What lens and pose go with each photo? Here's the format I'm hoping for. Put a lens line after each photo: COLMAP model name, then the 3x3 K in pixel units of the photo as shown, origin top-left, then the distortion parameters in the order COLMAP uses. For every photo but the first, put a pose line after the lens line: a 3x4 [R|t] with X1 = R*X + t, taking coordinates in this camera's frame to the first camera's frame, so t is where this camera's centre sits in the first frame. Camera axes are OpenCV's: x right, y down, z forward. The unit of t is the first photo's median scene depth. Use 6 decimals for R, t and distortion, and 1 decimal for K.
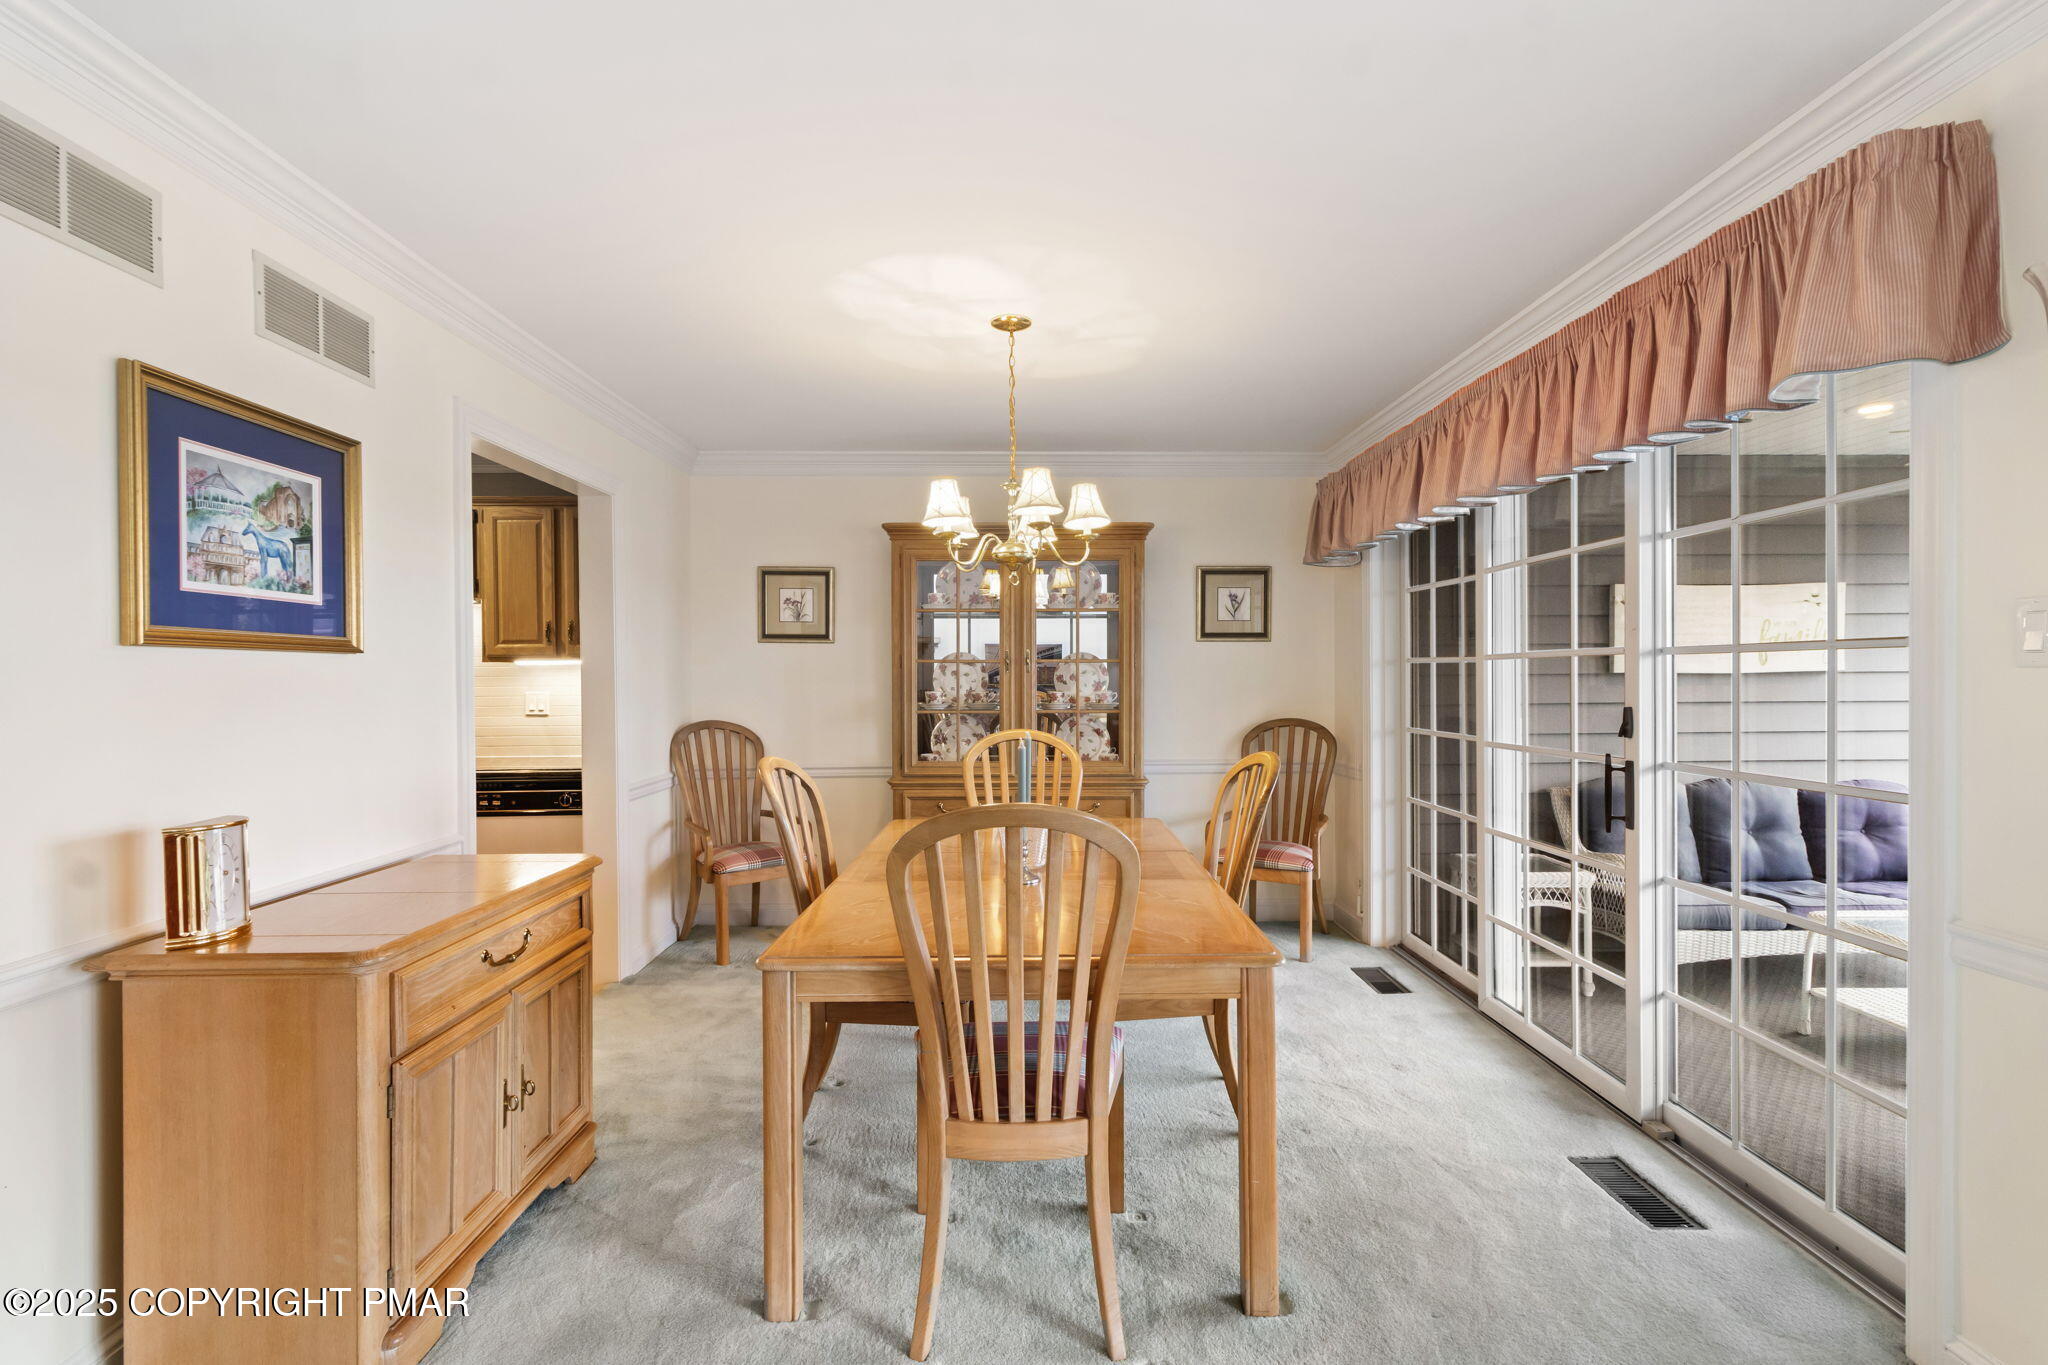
lens RADIAL K [[951.4, 0, 1024.0], [0, 951.4, 682.5], [0, 0, 1]] dist [-0.003821, -0.000448]
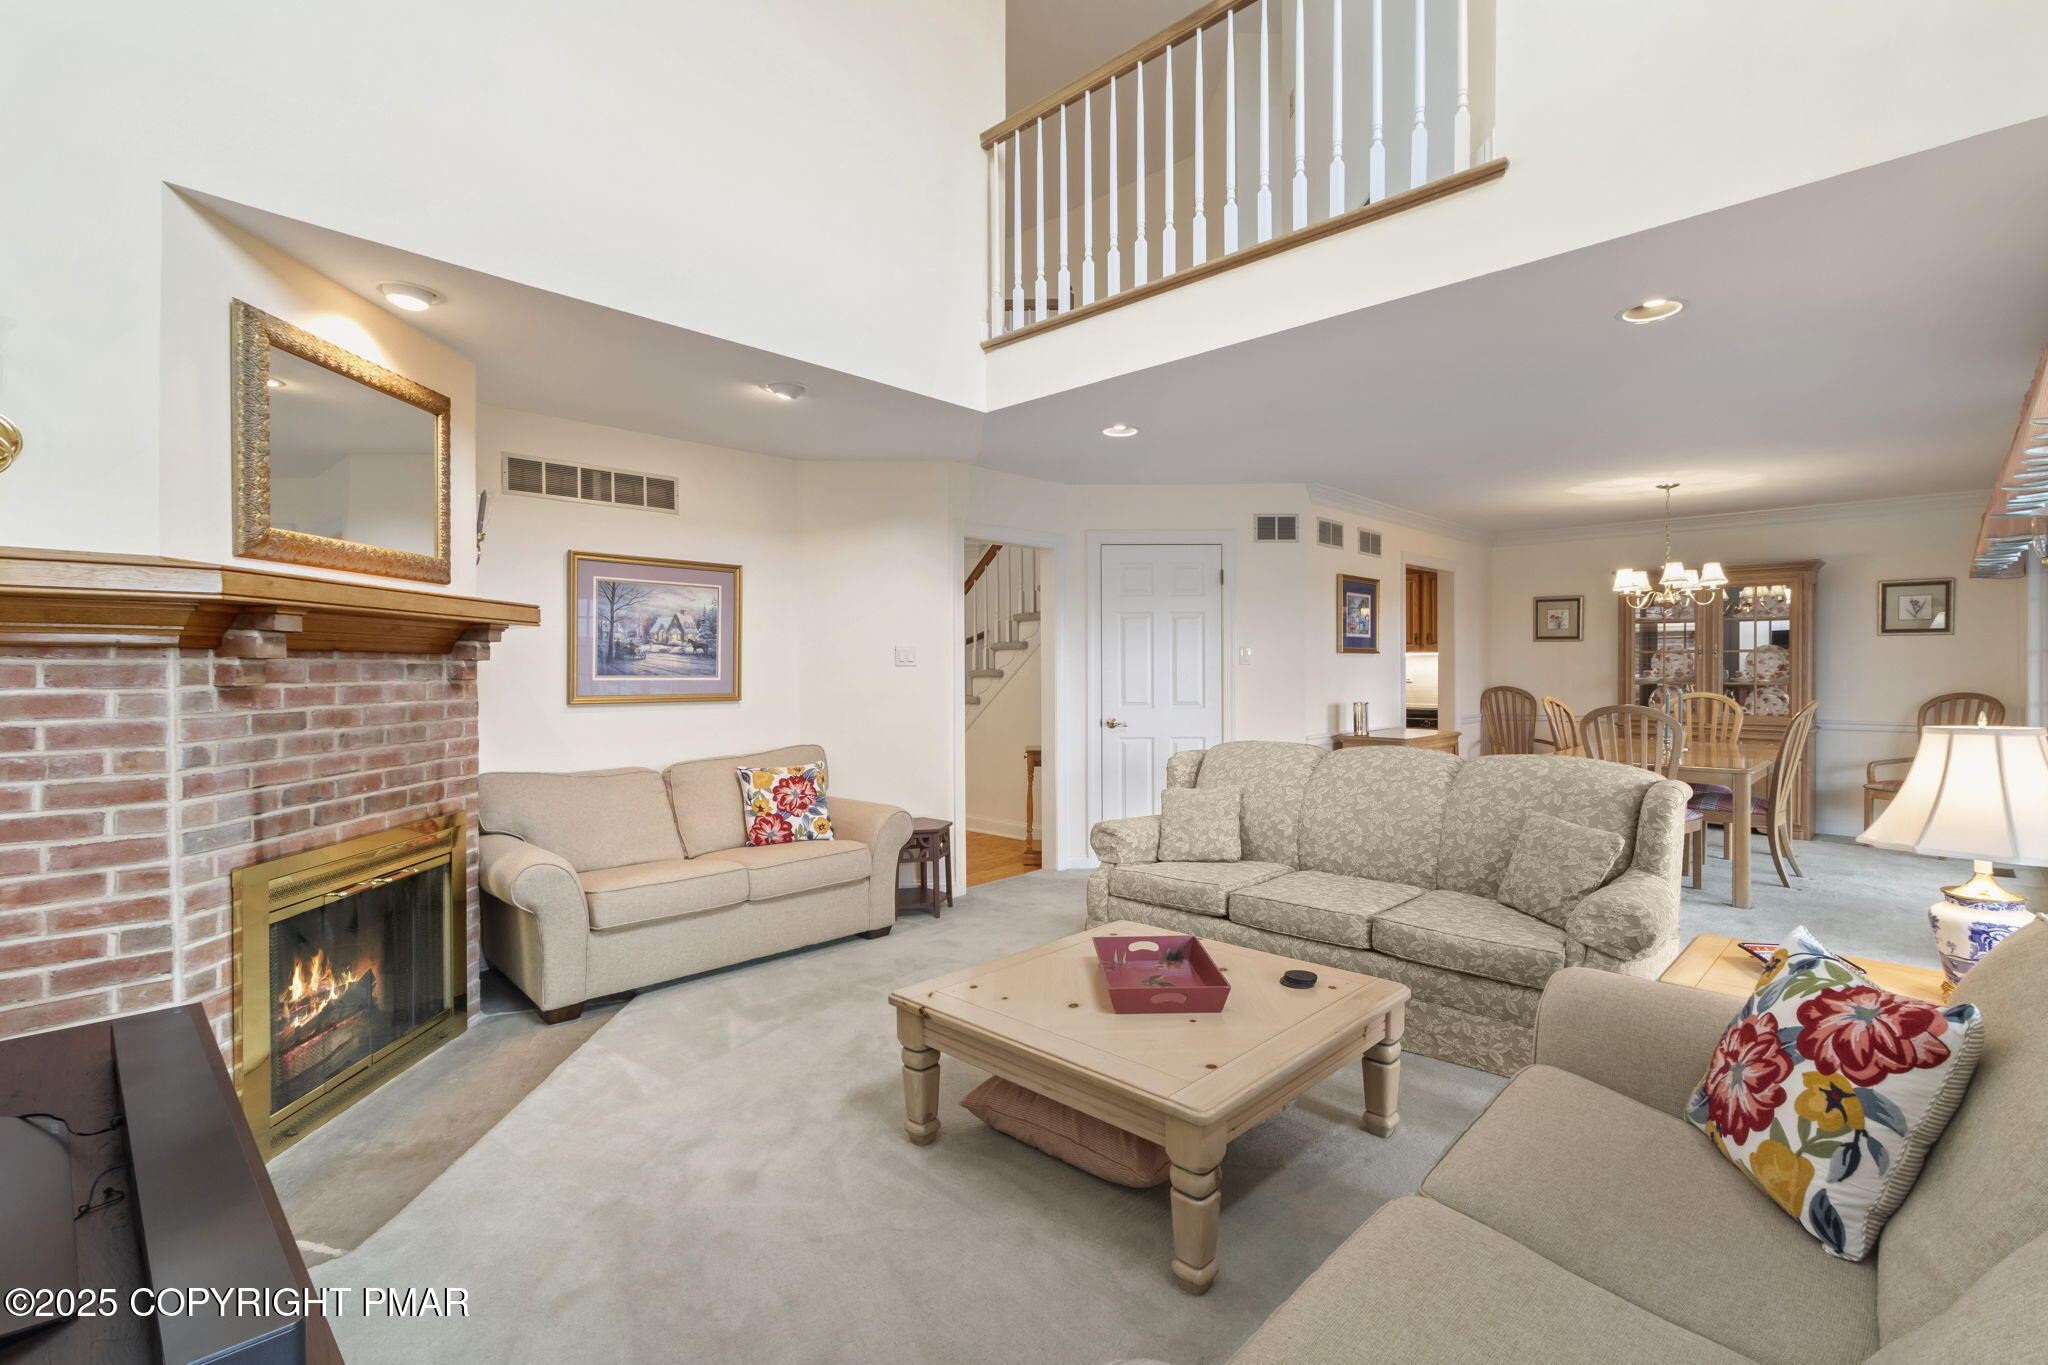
lens RADIAL K [[951.4, 0, 1024.0], [0, 951.4, 682.5], [0, 0, 1]] dist [-0.003821, -0.000448]
pose [[0.724007, 0.013904, -0.689653, 0.252308], [0.000961, 0.999776, 0.021164, -0.005666], [0.689792, -0.015986, 0.723831, -0.925852]]
